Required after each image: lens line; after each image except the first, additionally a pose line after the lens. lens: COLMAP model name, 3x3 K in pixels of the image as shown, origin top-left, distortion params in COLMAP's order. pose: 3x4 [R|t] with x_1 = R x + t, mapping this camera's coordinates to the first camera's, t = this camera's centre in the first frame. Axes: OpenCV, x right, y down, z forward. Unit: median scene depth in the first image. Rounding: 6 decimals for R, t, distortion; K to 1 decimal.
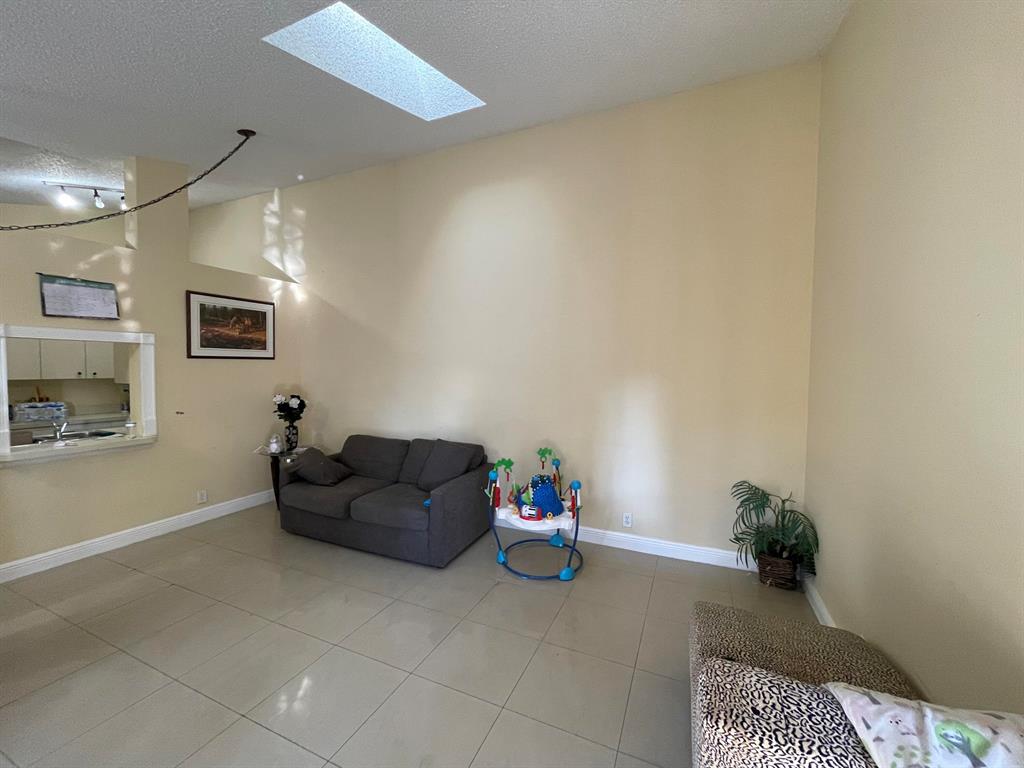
lens RADIAL K [[412.9, 0, 512.0], [0, 412.9, 384.0], [0, 0, 1]] dist [-0.000800, 0.000278]
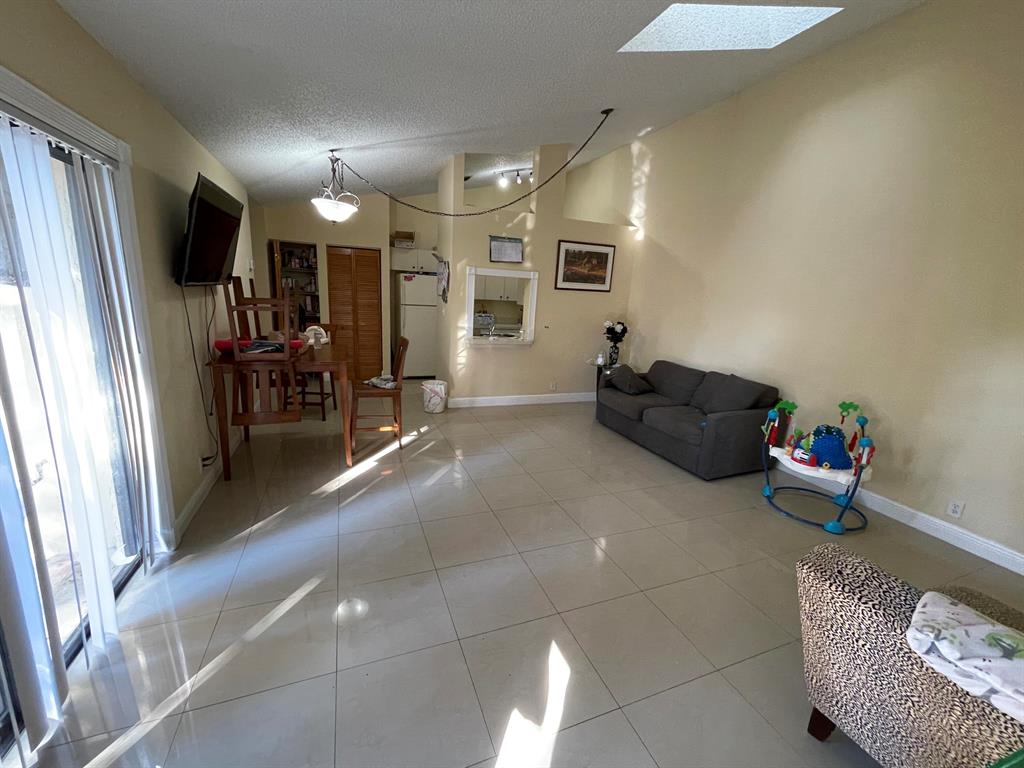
lens RADIAL K [[412.9, 0, 512.0], [0, 412.9, 384.0], [0, 0, 1]] dist [-0.000800, 0.000278]
pose [[0.712713, 0.186796, -0.676127, 0.147026], [-0.078219, 0.979043, 0.188032, 0.001889], [0.697081, -0.081126, 0.712388, -0.161077]]
